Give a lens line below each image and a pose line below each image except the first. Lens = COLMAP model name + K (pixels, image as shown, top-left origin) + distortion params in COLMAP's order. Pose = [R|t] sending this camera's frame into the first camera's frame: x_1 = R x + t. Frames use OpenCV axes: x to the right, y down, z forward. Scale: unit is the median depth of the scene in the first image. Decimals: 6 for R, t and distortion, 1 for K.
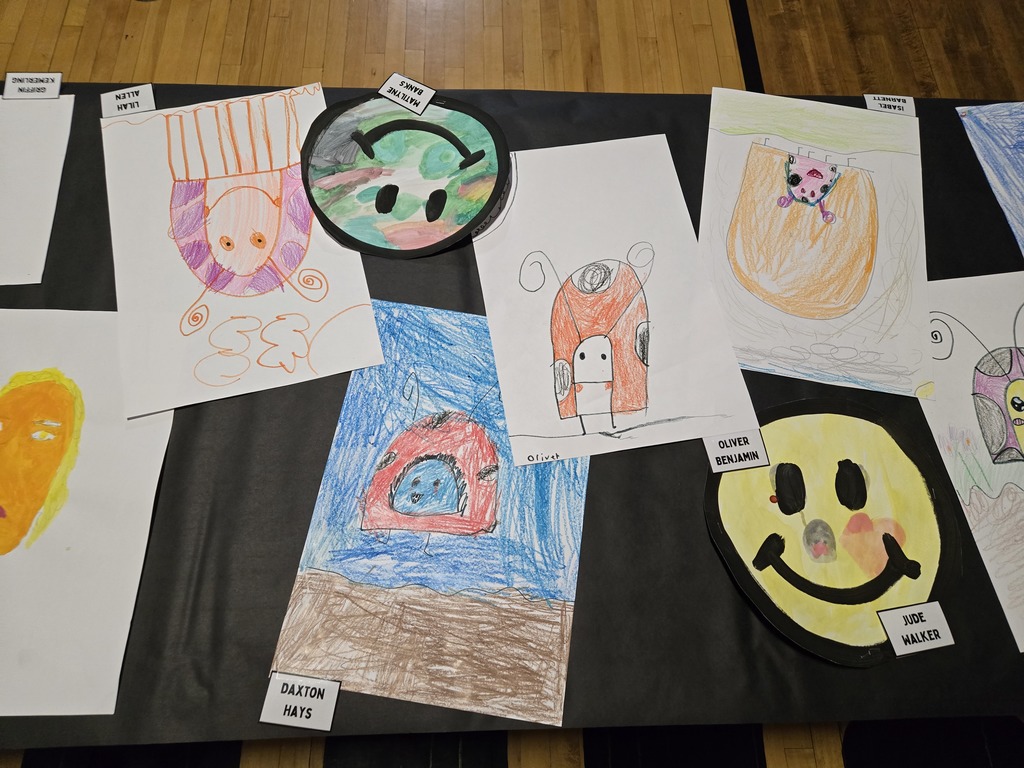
lens RADIAL K [[699.6, 0, 511.4], [0, 699.6, 389.1], [0, 0, 1]] dist [0.070500, -0.050547]
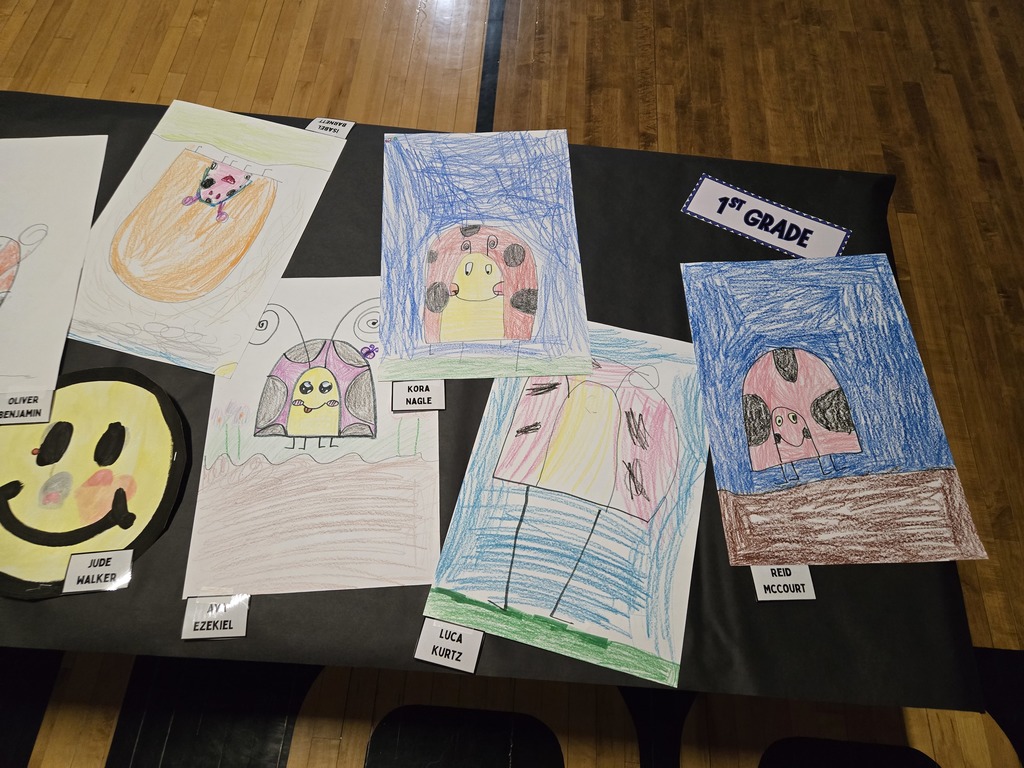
lens RADIAL K [[699.6, 0, 509.3], [0, 699.6, 384.0], [0, 0, 1]] dist [0.070500, -0.050547]
pose [[0.995944, 0.073751, -0.051531, 1.004001], [-0.077021, 0.994930, -0.064667, 0.057402], [0.046501, 0.068373, 0.996576, -0.070391]]
